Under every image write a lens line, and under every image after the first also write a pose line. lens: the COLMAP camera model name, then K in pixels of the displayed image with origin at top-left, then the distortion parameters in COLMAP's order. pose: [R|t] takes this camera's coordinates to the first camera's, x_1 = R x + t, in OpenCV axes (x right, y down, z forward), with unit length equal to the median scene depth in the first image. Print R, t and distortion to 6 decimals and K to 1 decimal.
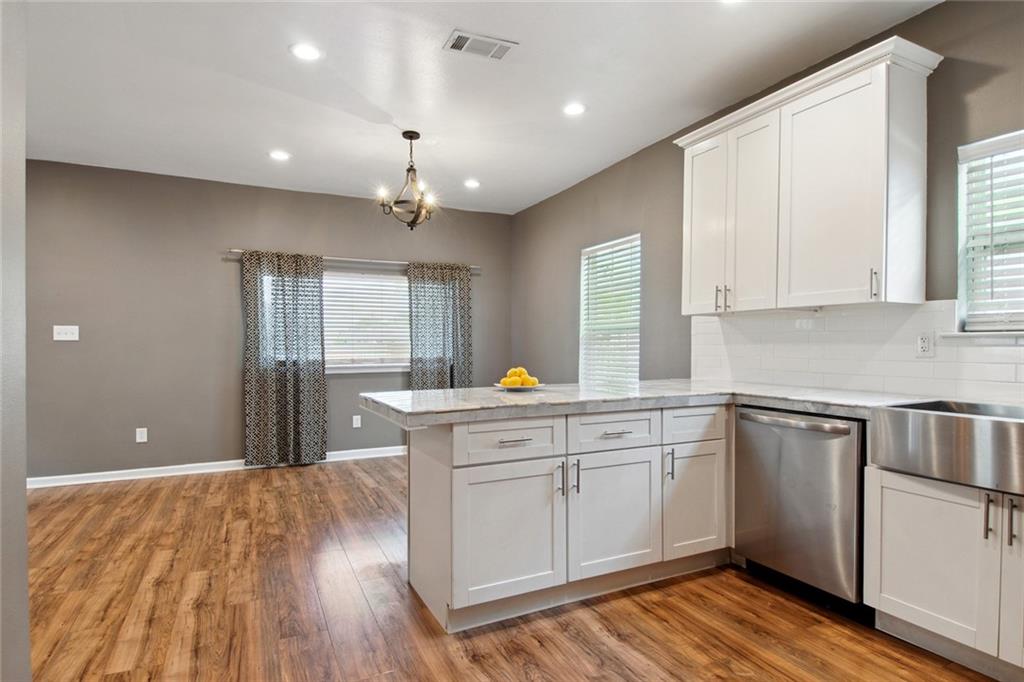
lens RADIAL K [[542.0, 0, 515.4], [0, 542.0, 356.5], [0, 0, 1]] dist [0.018223, -0.019250]
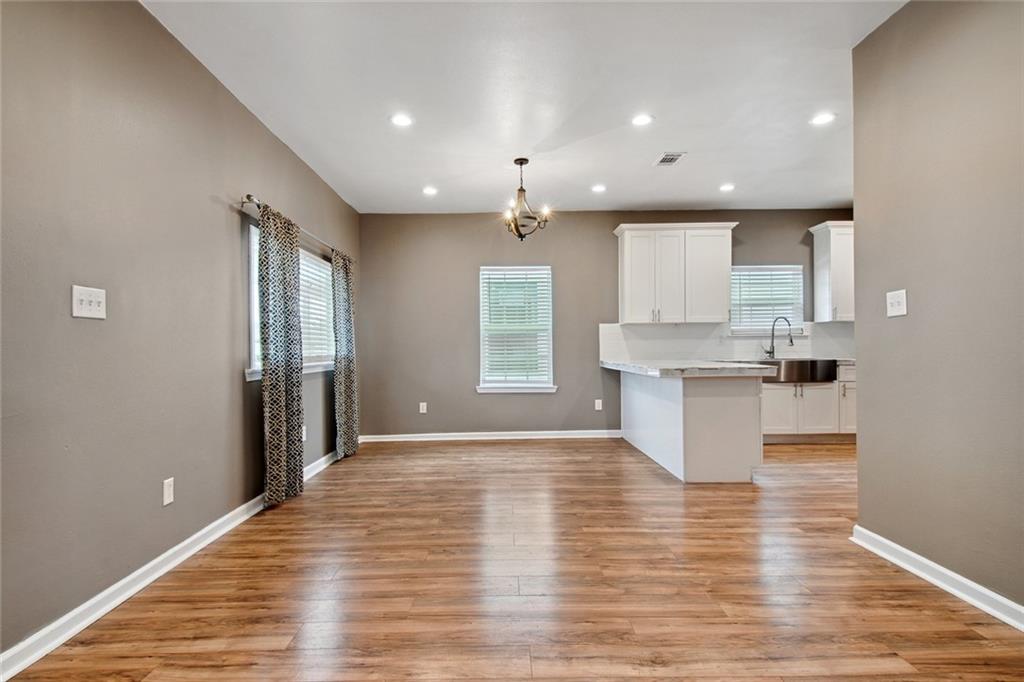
lens RADIAL K [[542.0, 0, 502.9], [0, 542.0, 346.6], [0, 0, 1]] dist [0.018223, -0.019250]
pose [[0.427078, 0.003476, 0.904208, -1.068334], [0.027651, 0.999475, -0.016903, 0.014301], [-0.903792, 0.032221, 0.426757, 0.446557]]
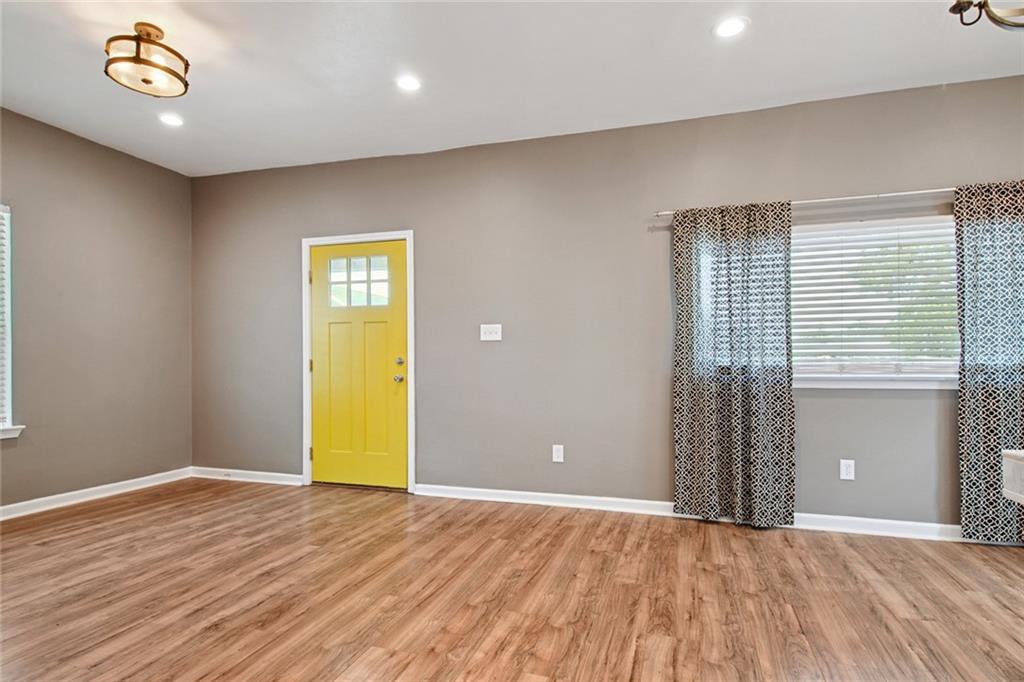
lens RADIAL K [[542.0, 0, 514.8], [0, 542.0, 356.3], [0, 0, 1]] dist [0.018223, -0.019250]
pose [[0.723480, -0.004285, -0.690332, -0.165595], [-0.016461, 0.999589, -0.023457, 0.017273], [0.690149, 0.028334, 0.723112, 0.357993]]
